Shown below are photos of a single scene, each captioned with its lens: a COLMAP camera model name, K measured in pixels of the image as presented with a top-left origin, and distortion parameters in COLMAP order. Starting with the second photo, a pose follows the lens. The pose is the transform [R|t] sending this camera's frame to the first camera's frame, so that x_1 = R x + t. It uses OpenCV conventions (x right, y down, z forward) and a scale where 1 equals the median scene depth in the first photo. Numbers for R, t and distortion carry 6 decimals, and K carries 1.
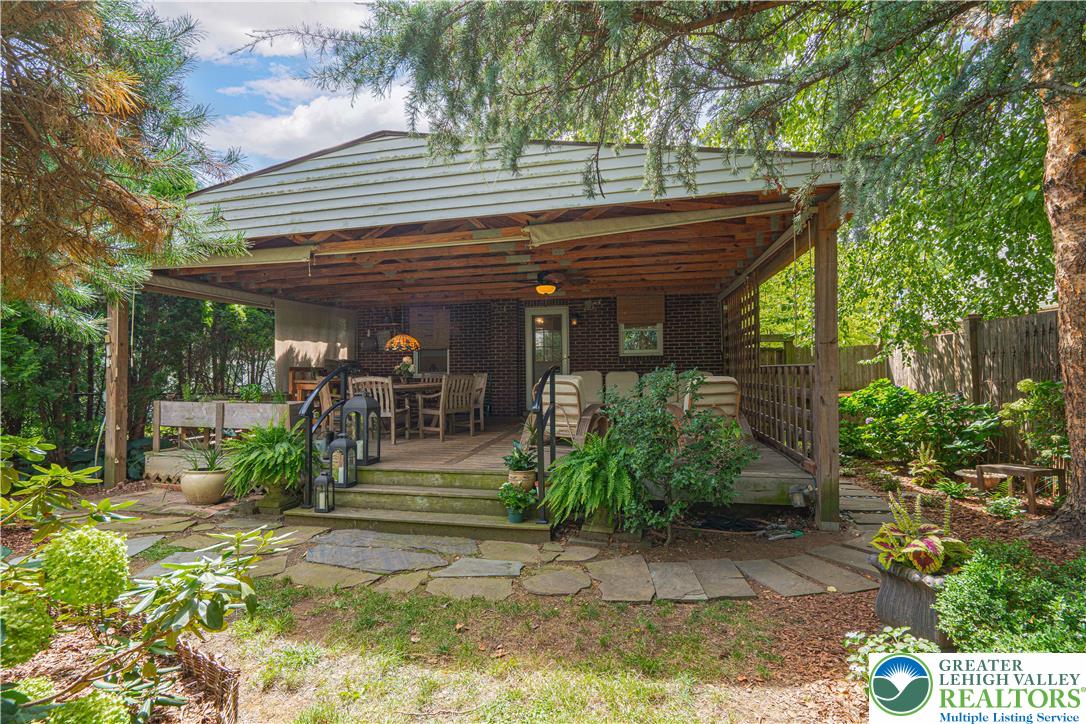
lens RADIAL K [[487.4, 0, 539.1], [0, 487.4, 359.0], [0, 0, 1]] dist [-0.003780, 0.000404]
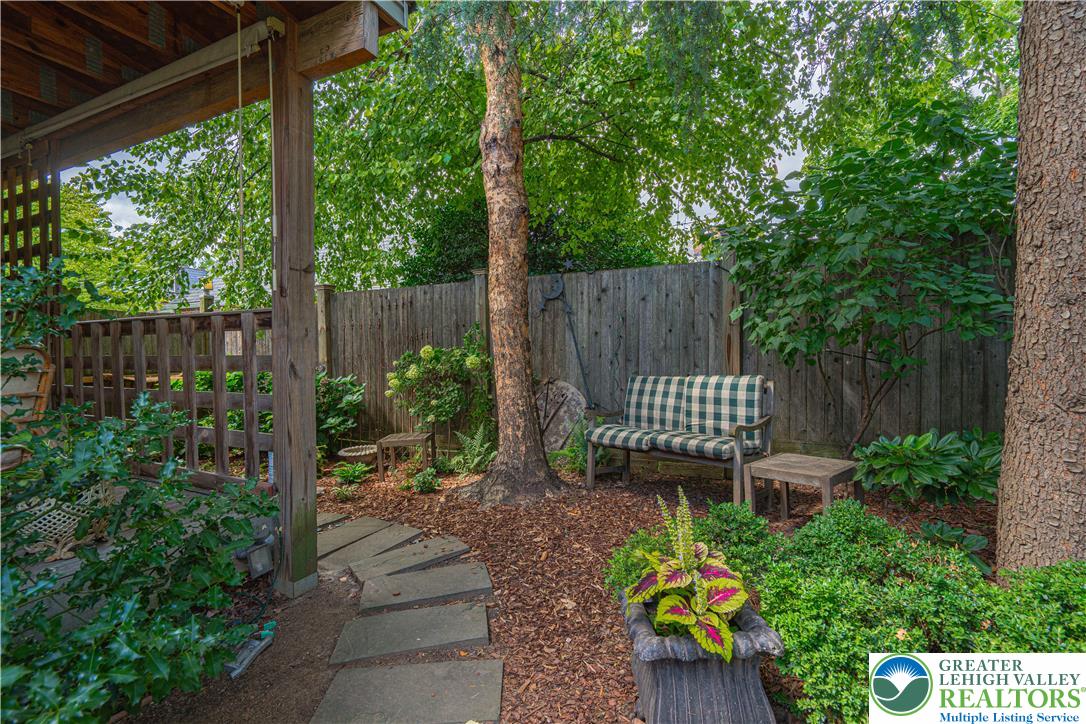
lens RADIAL K [[487.4, 0, 541.4], [0, 487.4, 366.5], [0, 0, 1]] dist [-0.003780, 0.000404]
pose [[0.231461, -0.015164, 0.972726, 0.068286], [-0.019623, 0.999602, 0.020252, 0.044497], [-0.972646, -0.023776, 0.231071, 0.412029]]
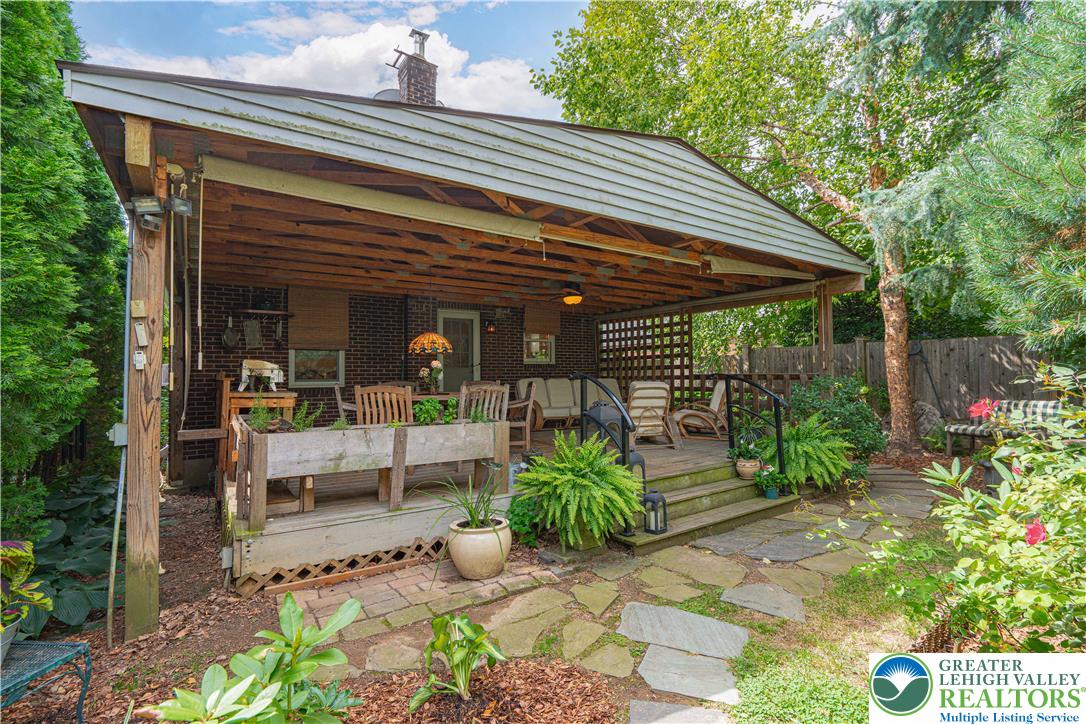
lens RADIAL K [[487.4, 0, 540.9], [0, 487.4, 364.1], [0, 0, 1]] dist [-0.003780, 0.000404]
pose [[0.685906, 0.019707, 0.727423, -0.952301], [-0.016217, 0.999799, -0.011794, 0.009597], [-0.727510, -0.003707, 0.686088, 0.400604]]
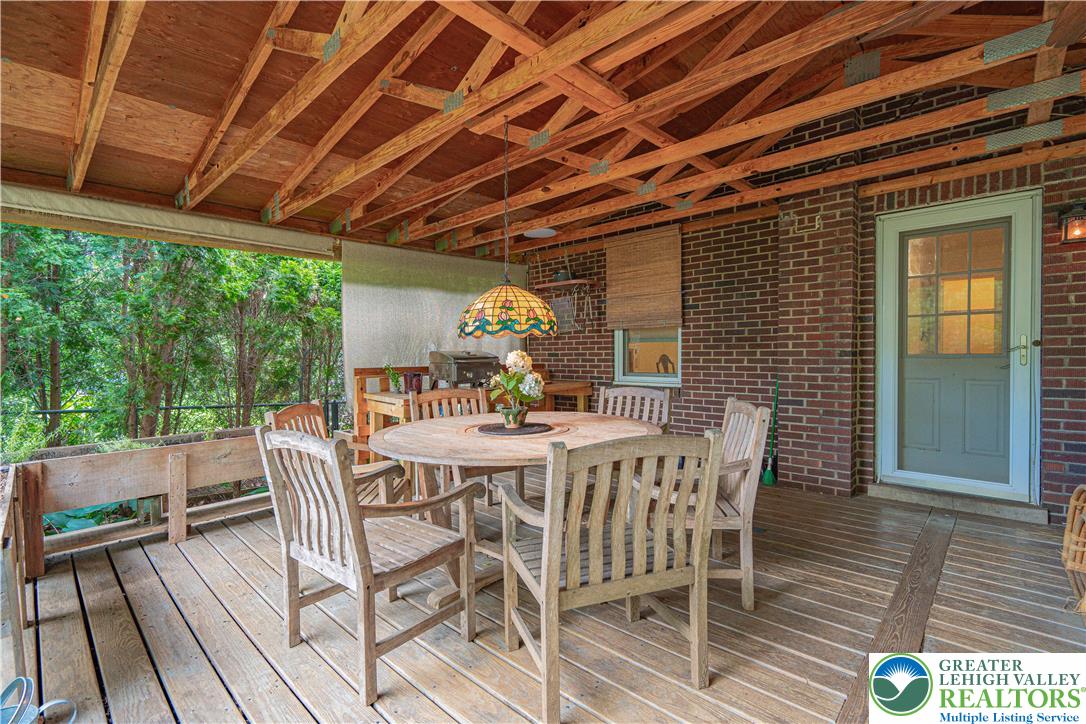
lens RADIAL K [[487.4, 0, 540.5], [0, 487.4, 364.7], [0, 0, 1]] dist [-0.003780, 0.000404]
pose [[0.856376, 0.015020, -0.516134, -0.097718], [0.010857, 0.998832, 0.047081, -0.014352], [0.516239, -0.045923, 0.855213, 0.910400]]
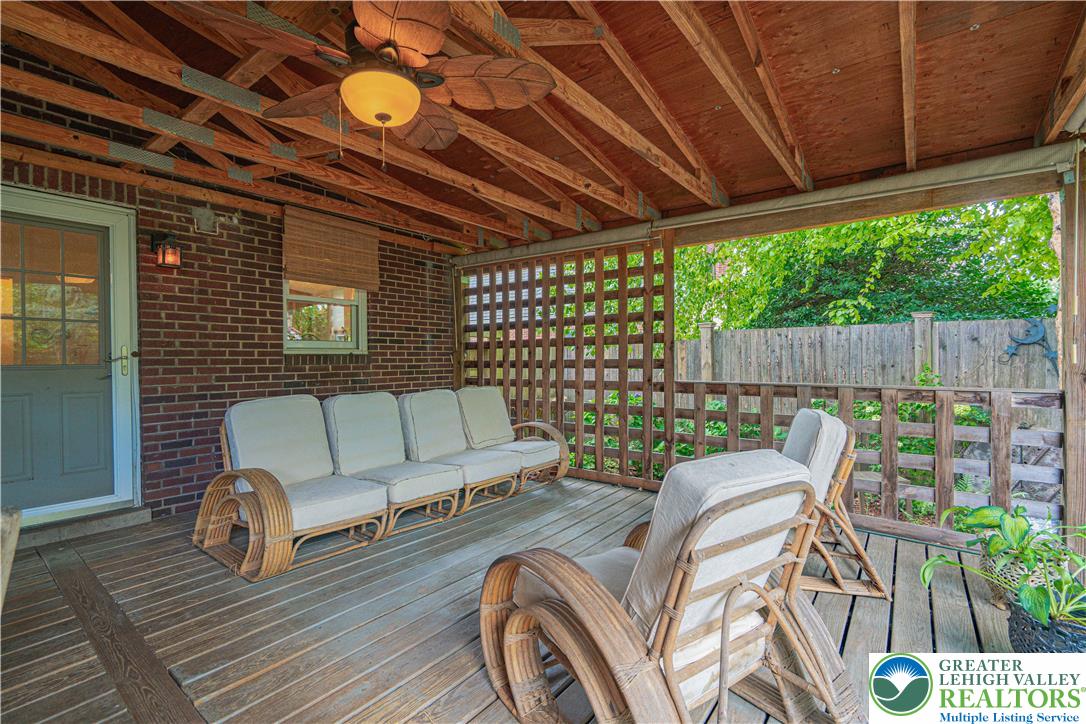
lens RADIAL K [[487.4, 0, 539.1], [0, 487.4, 364.7], [0, 0, 1]] dist [-0.003780, 0.000404]
pose [[0.434656, -0.004585, 0.900585, -0.216591], [-0.021900, 0.999638, 0.015659, -0.014002], [-0.900330, -0.026529, 0.434398, 0.981487]]
